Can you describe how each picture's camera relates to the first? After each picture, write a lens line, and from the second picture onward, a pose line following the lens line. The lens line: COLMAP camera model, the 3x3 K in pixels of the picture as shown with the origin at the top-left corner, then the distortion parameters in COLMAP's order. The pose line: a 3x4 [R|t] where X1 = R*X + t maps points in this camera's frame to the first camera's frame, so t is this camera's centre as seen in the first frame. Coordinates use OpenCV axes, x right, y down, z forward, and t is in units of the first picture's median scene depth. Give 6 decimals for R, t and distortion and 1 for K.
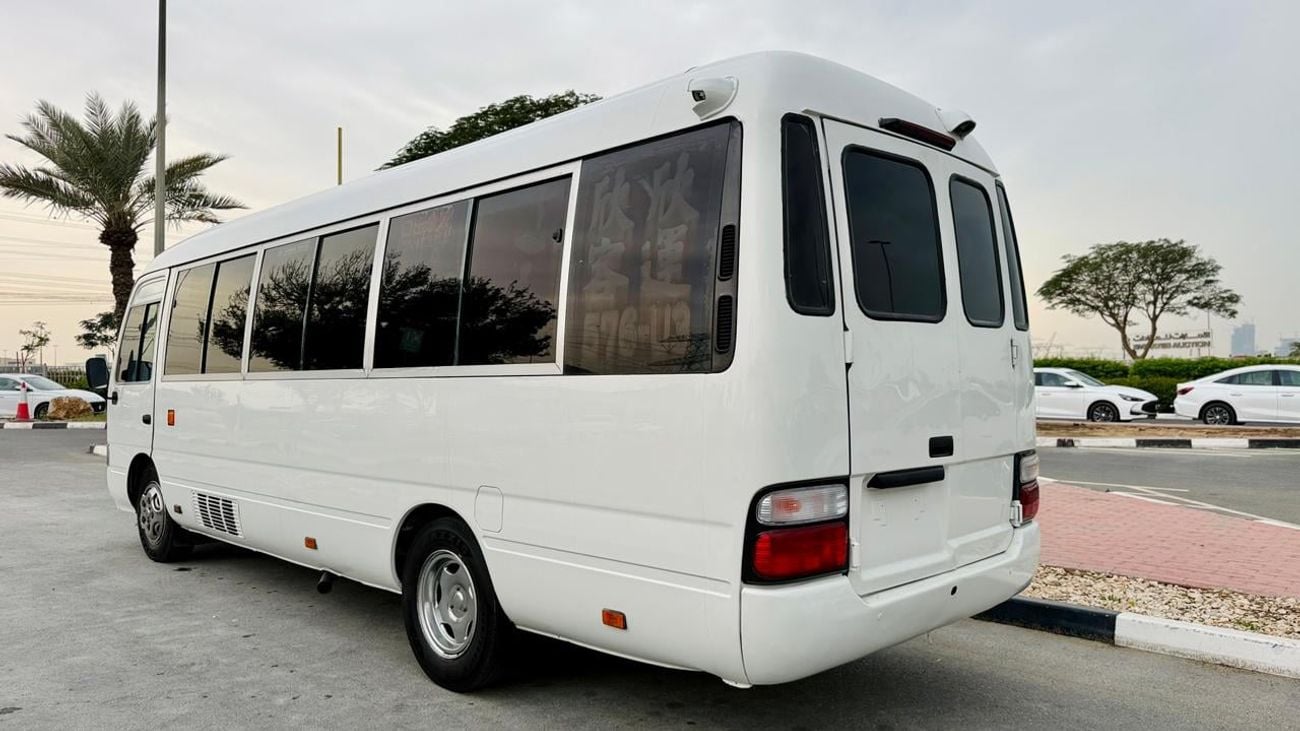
lens RADIAL K [[921.4, 0, 651.1], [0, 921.4, 359.6], [0, 0, 1]] dist [0.035314, -0.018230]
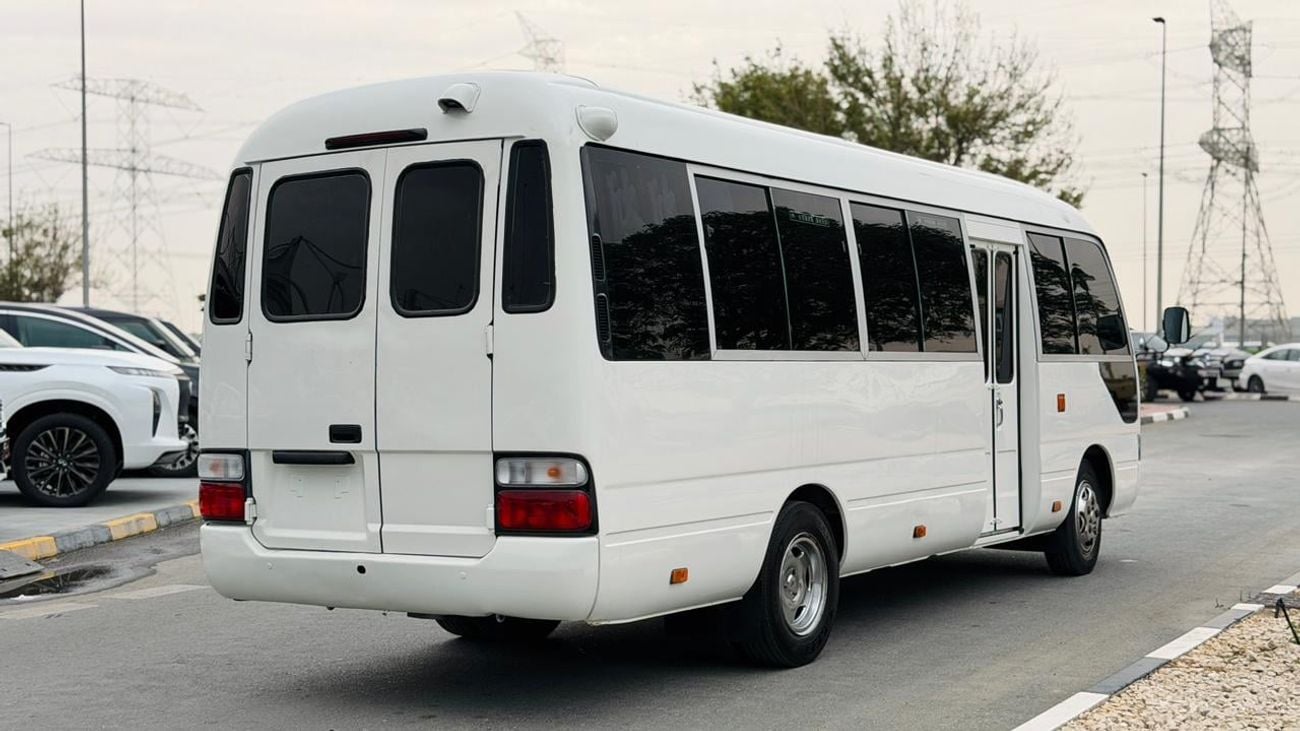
lens RADIAL K [[1841.8, 0, 660.9], [0, 1841.8, 368.5], [0, 0, 1]] dist [0.098171, 0.000000]
pose [[0.230518, -0.002658, -0.973064, 2.499076], [0.036711, 0.999308, 0.005967, 0.018254], [0.972375, -0.037097, 0.230456, 0.859061]]
